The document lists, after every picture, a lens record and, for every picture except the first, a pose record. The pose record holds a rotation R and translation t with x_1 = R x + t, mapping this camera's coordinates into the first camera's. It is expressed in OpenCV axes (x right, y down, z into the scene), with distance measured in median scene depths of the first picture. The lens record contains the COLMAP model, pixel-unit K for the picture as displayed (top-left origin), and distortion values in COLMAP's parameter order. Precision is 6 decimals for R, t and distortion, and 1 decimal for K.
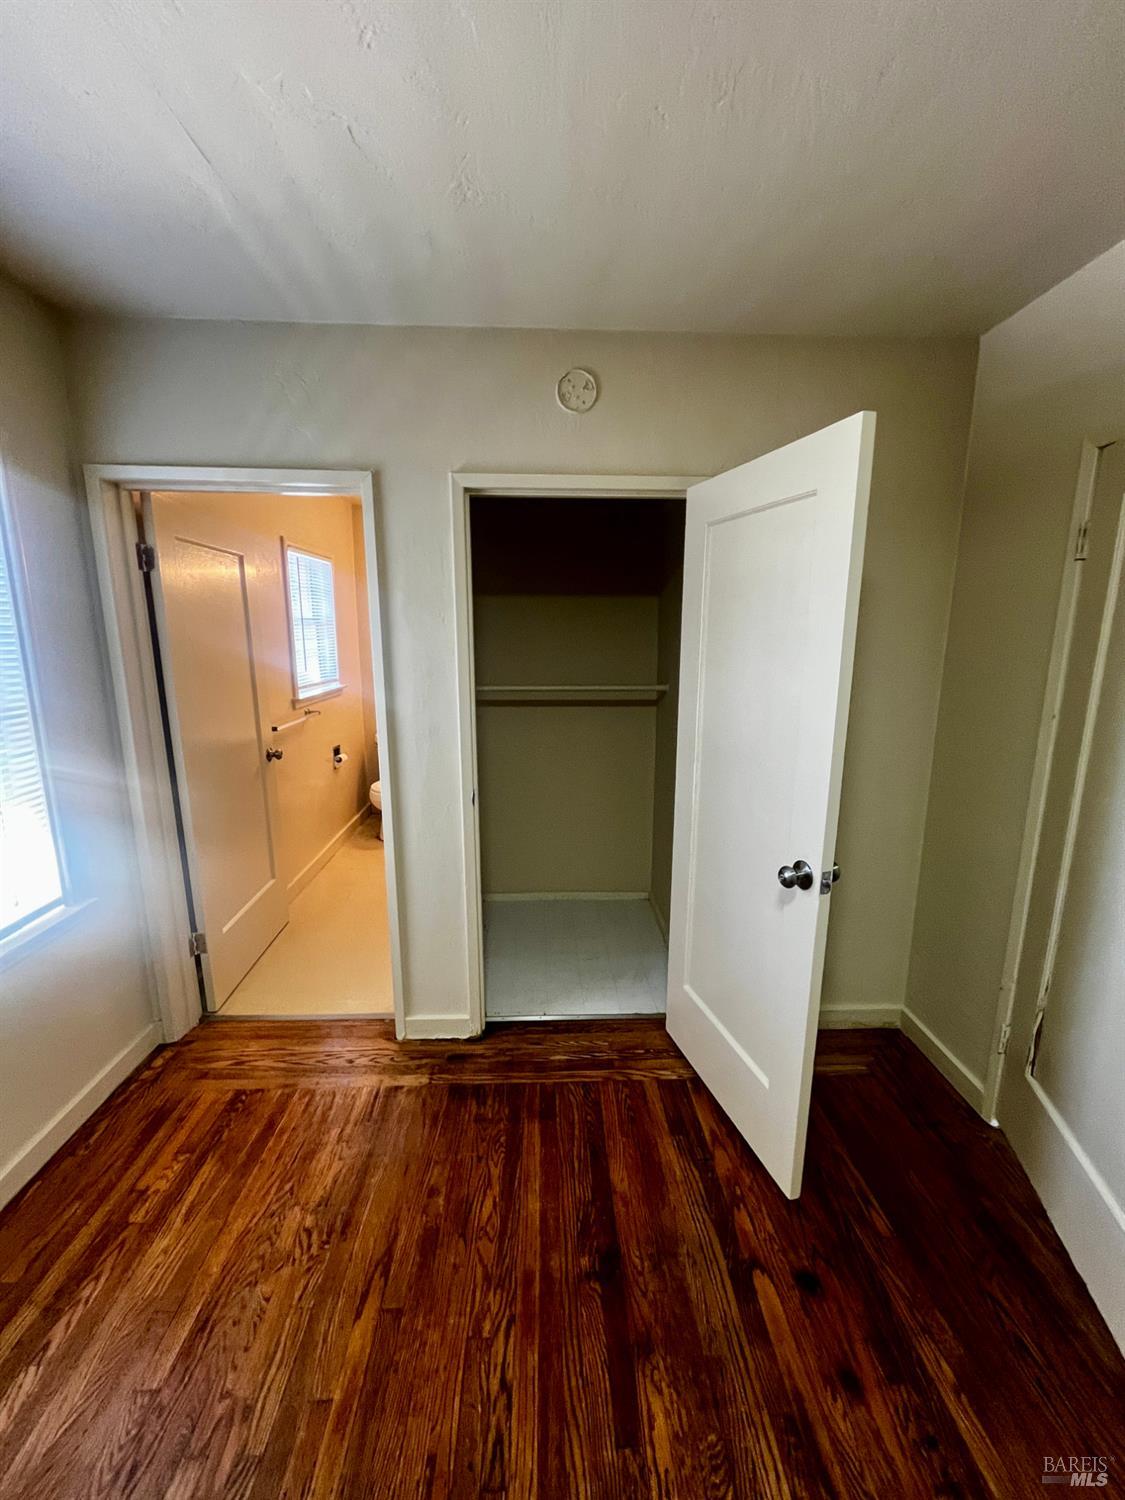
lens RADIAL K [[601.3, 0, 559.3], [0, 601.3, 751.0], [0, 0, 1]] dist [-0.000533, 0.000267]
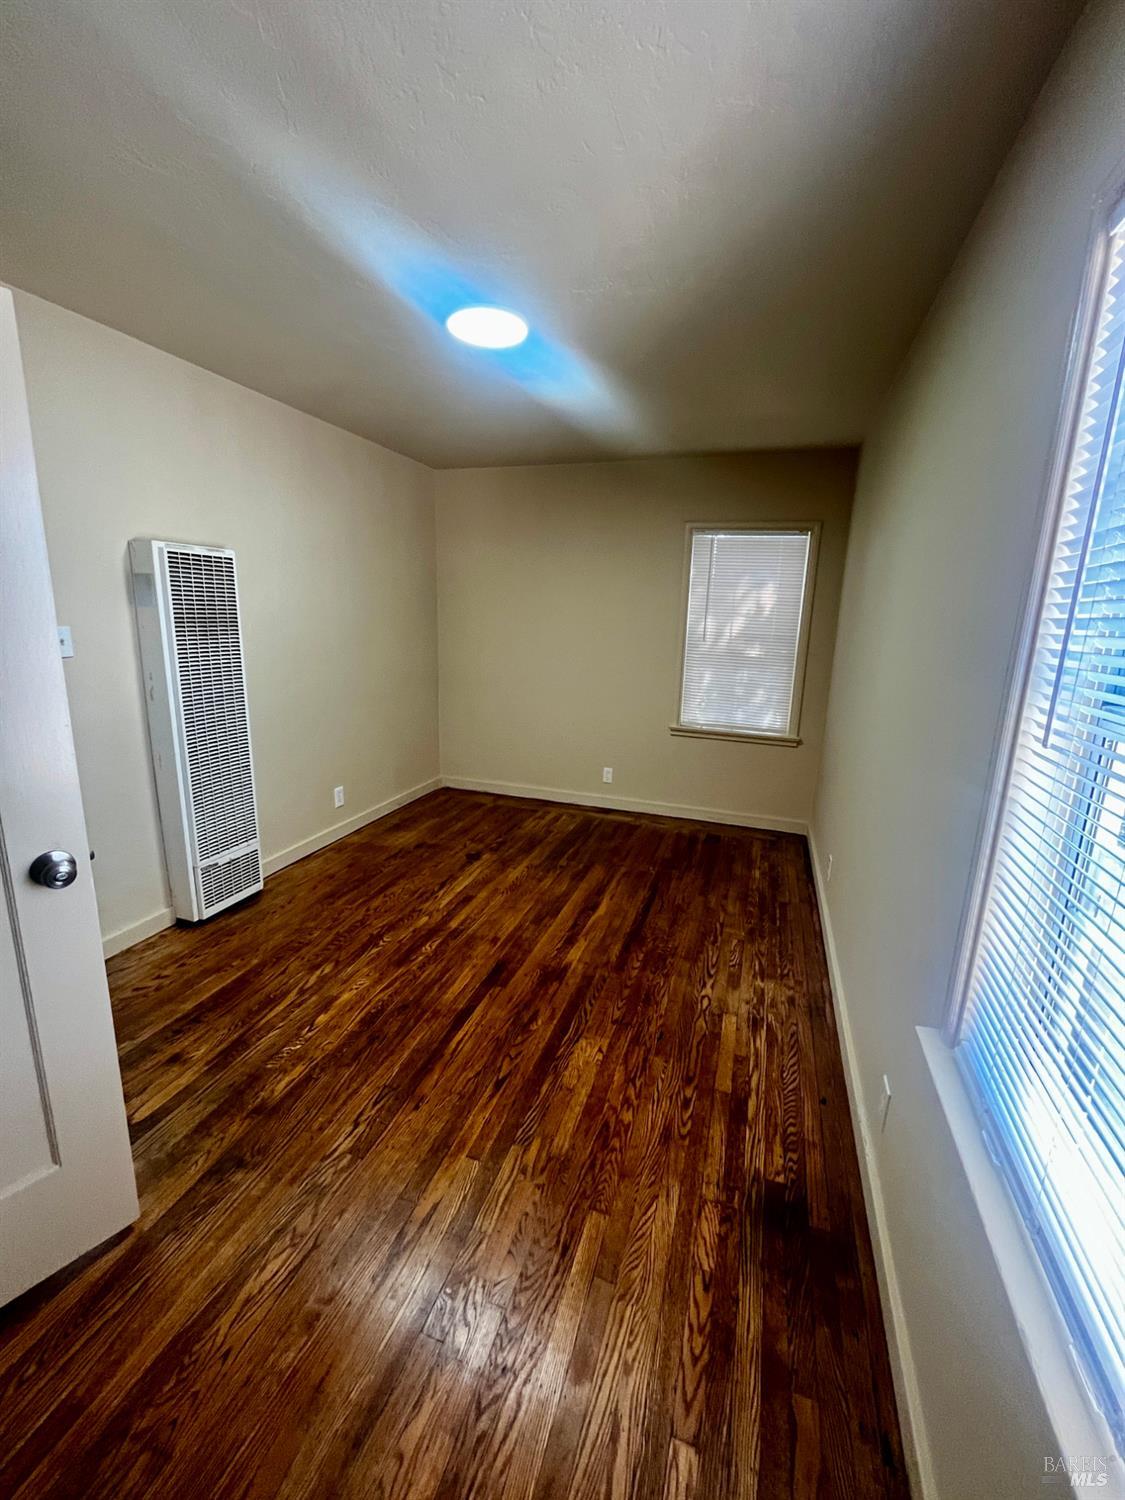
lens RADIAL K [[601.3, 0, 562.0], [0, 601.3, 744.4], [0, 0, 1]] dist [-0.000533, 0.000267]
pose [[-0.937976, -0.098942, 0.332282, -0.848292], [0.039004, 0.922215, 0.384704, -0.262978], [-0.344499, 0.373804, -0.861157, 1.576587]]
